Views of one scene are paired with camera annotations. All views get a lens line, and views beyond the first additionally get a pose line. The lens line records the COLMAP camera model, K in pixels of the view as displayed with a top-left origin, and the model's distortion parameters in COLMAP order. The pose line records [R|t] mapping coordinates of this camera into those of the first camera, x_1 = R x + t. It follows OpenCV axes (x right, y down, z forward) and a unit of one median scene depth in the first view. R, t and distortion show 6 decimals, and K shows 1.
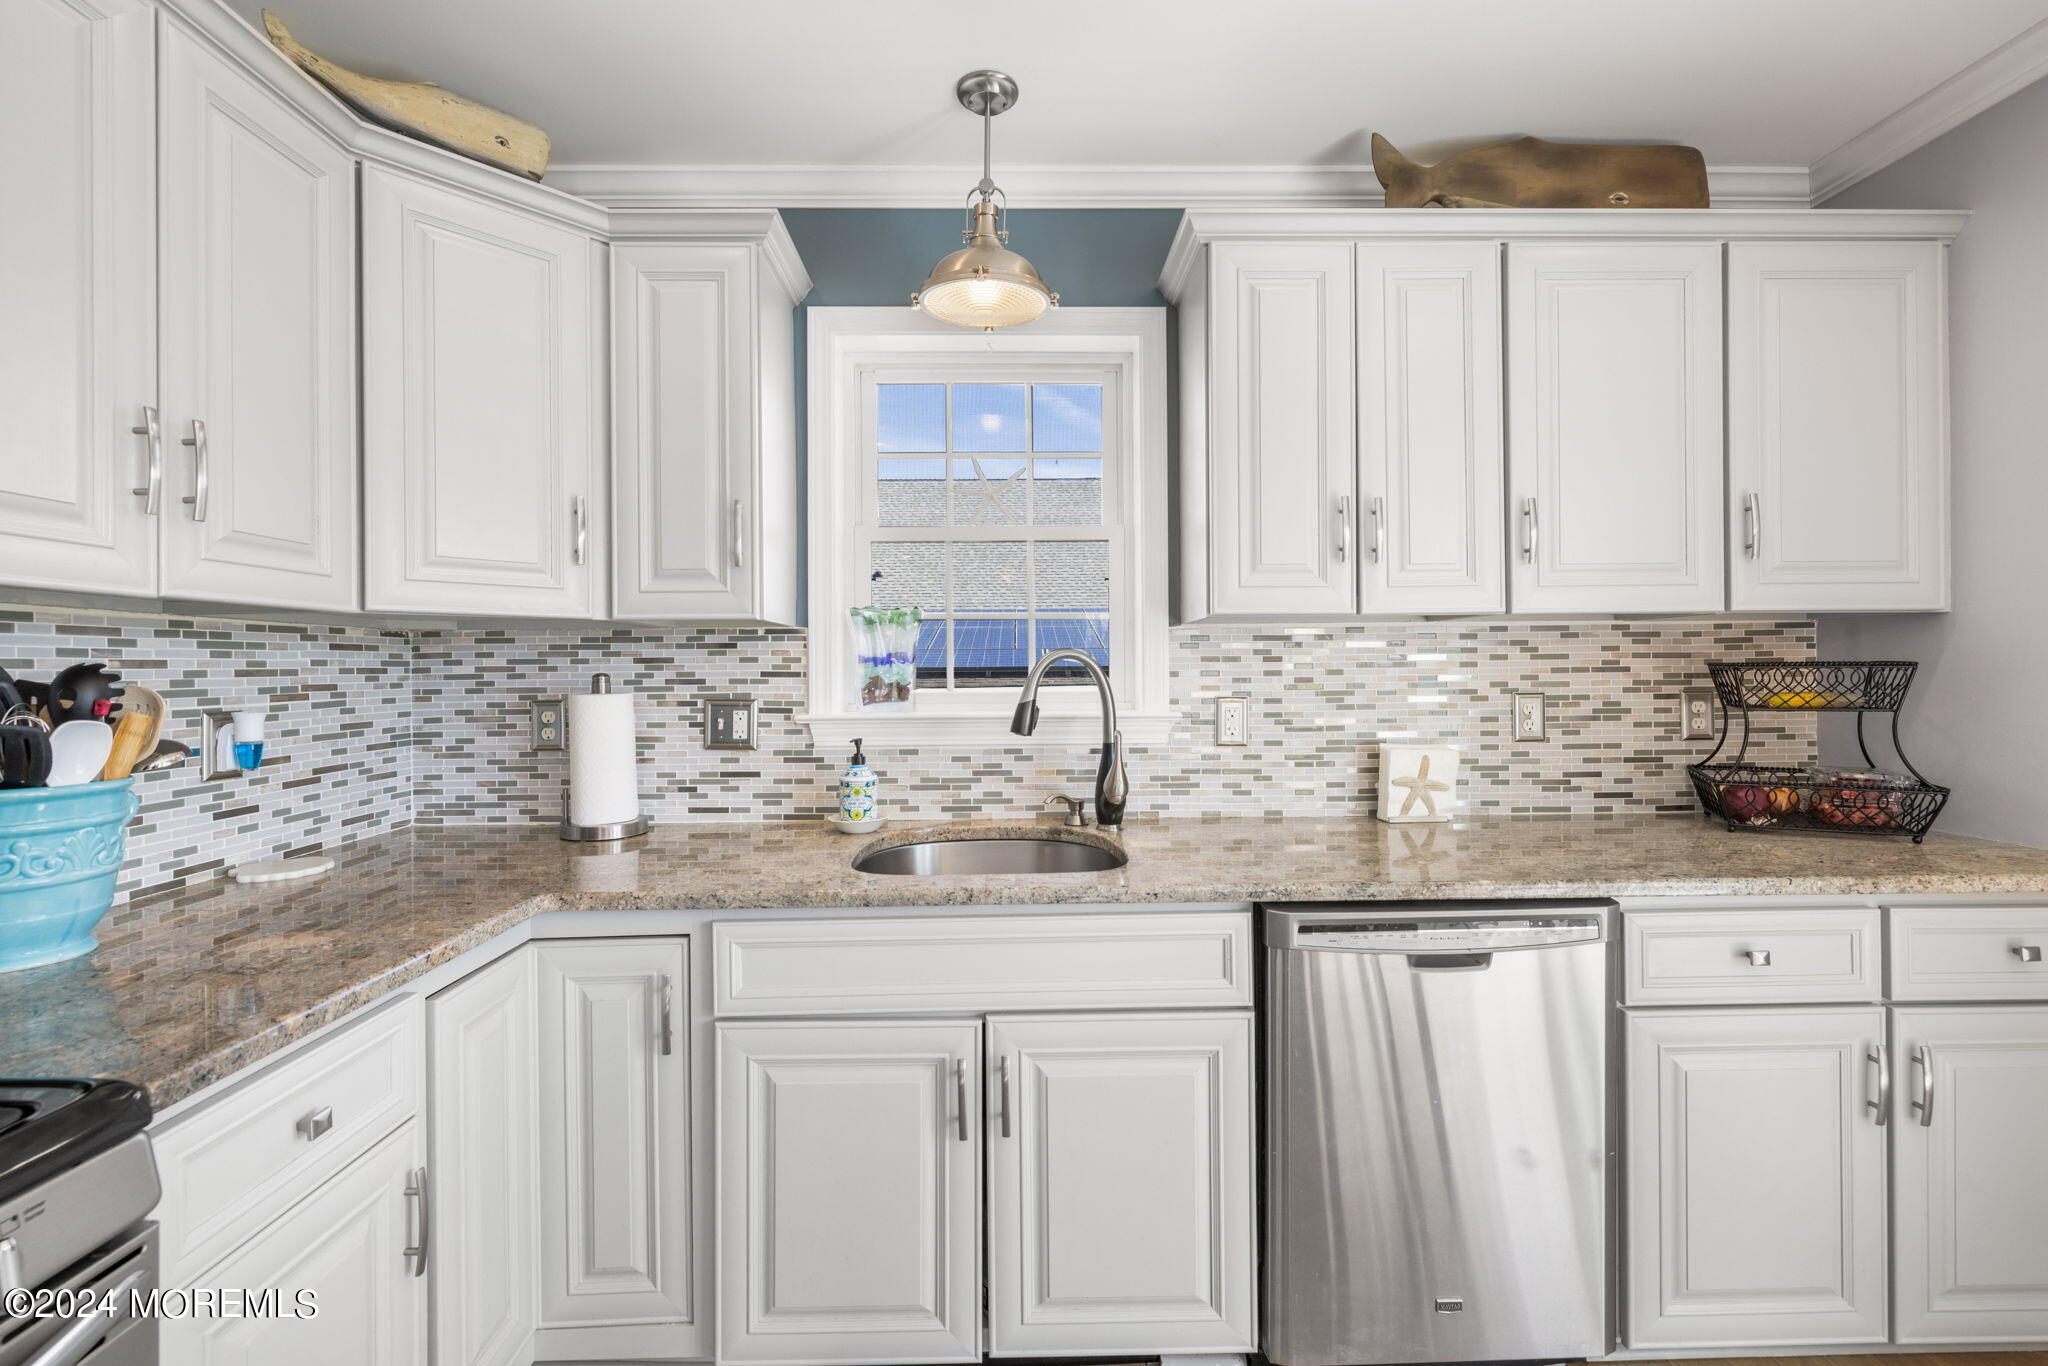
lens RADIAL K [[887.1, 0, 1027.9], [0, 887.1, 675.5], [0, 0, 1]] dist [0.000342, -0.001026]
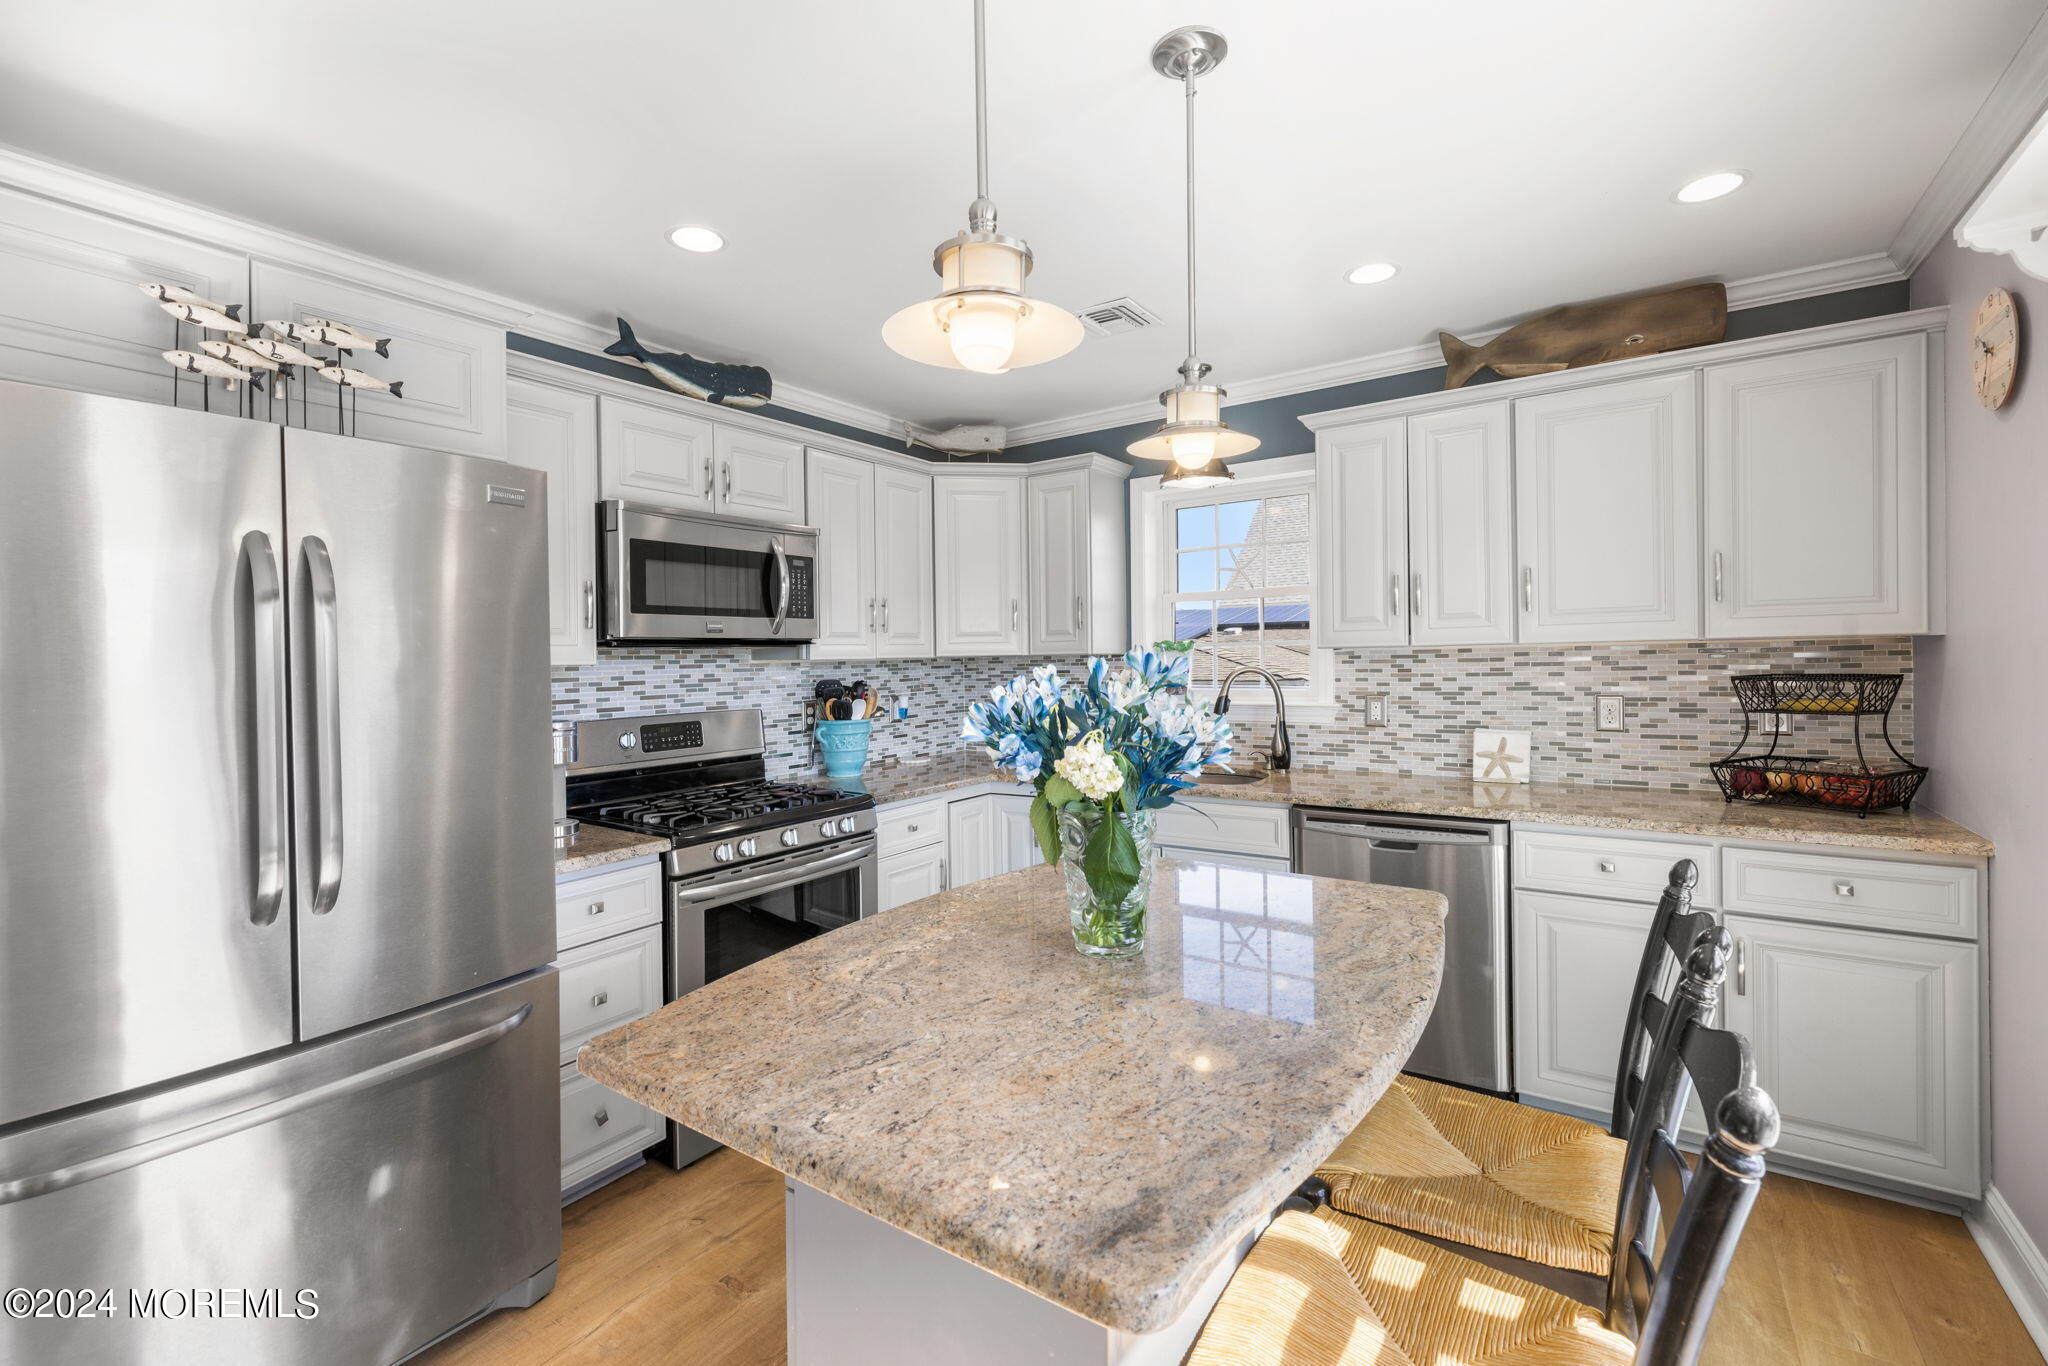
lens RADIAL K [[887.1, 0, 1018.4], [0, 887.1, 671.2], [0, 0, 1]] dist [0.000342, -0.001026]
pose [[0.812307, -0.000389, -0.583230, 0.699163], [0.008396, 0.999904, 0.011027, -0.044537], [0.583169, -0.013854, 0.812232, -0.697559]]
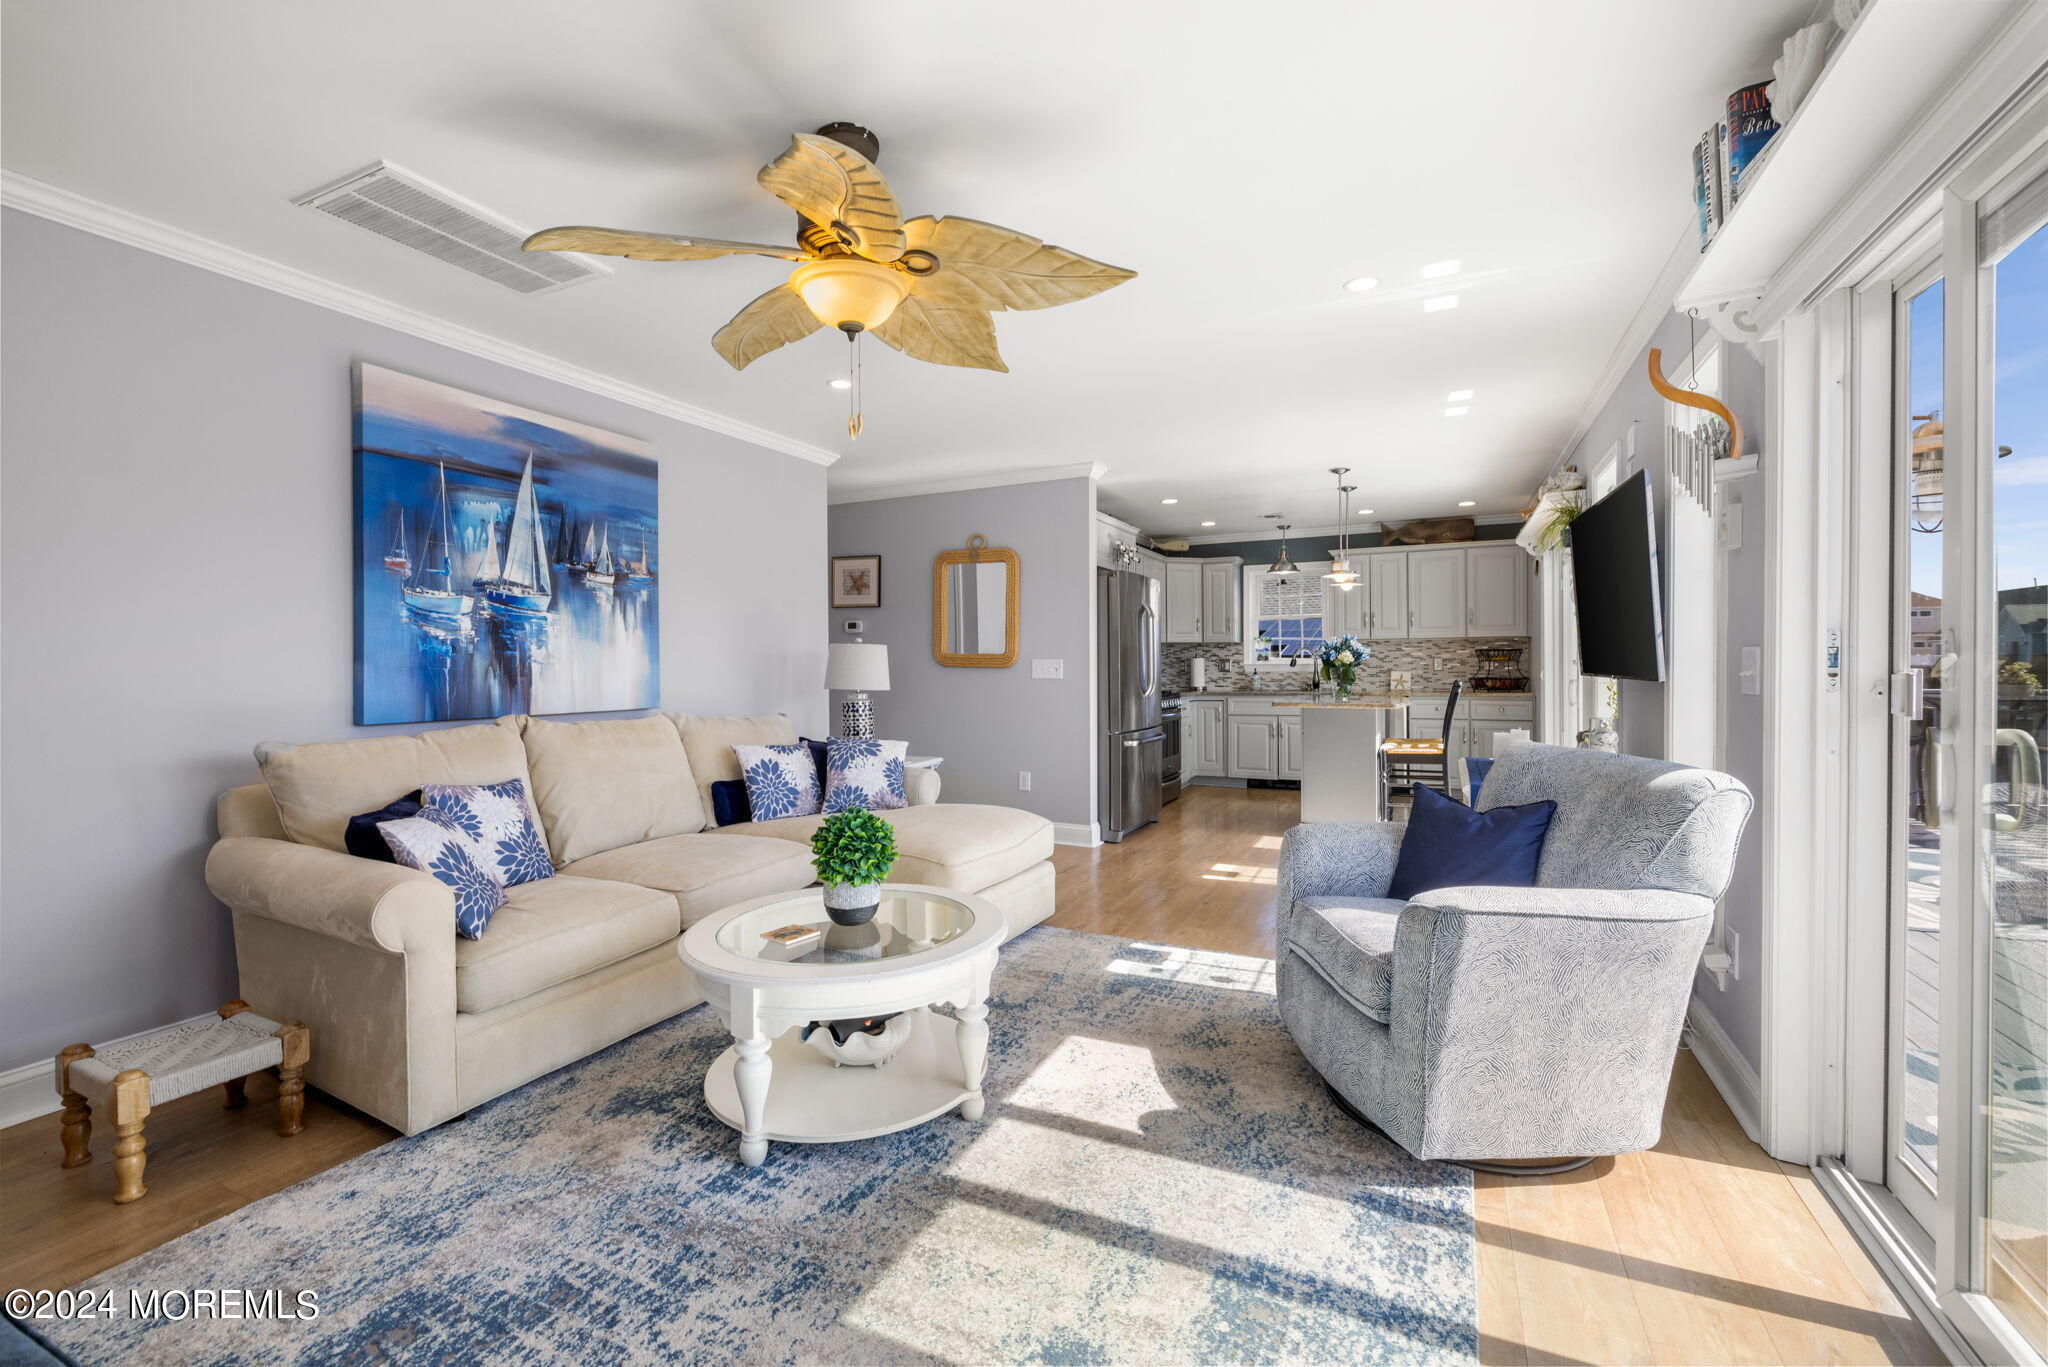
lens RADIAL K [[887.1, 0, 1021.7], [0, 887.1, 673.5], [0, 0, 1]] dist [0.000342, -0.001026]
pose [[0.895349, 0.004122, -0.445346, 0.742154], [-0.001176, 0.999976, 0.006891, 0.069485], [0.445364, -0.005646, 0.895332, -3.506361]]
